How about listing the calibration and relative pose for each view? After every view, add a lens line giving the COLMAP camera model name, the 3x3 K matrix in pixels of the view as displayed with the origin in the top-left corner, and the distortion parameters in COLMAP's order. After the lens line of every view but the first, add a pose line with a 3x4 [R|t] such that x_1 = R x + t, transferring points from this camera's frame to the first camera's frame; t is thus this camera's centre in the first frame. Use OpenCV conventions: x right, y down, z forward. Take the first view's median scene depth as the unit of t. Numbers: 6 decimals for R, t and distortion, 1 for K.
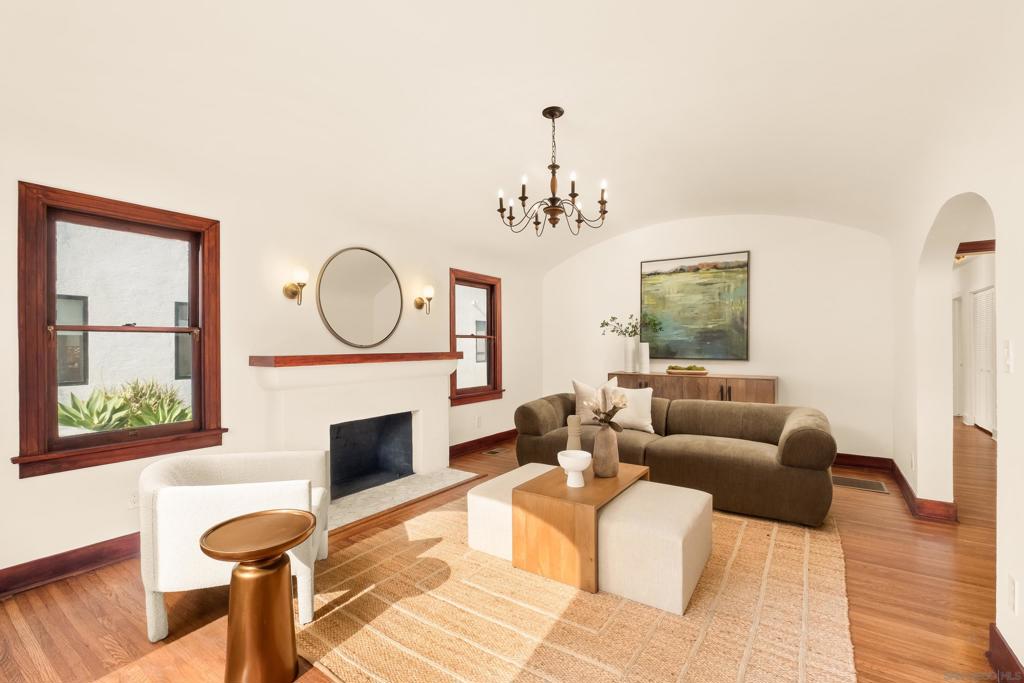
lens RADIAL K [[440.5, 0, 519.0], [0, 440.5, 340.7], [0, 0, 1]] dist [0.002498, 0.000404]
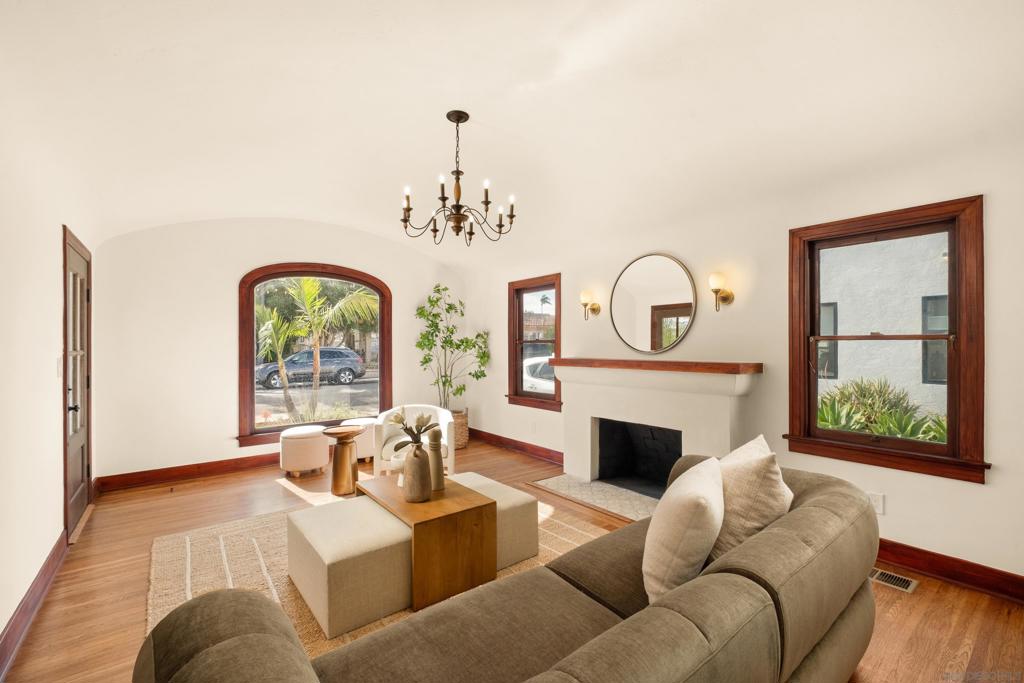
lens RADIAL K [[440.5, 0, 510.2], [0, 440.5, 348.7], [0, 0, 1]] dist [0.002498, 0.000404]
pose [[-0.288134, -0.002796, -0.957586, 0.378697], [-0.001913, 0.999995, -0.002344, 0.004644], [0.957588, 0.001156, -0.288138, 0.542954]]
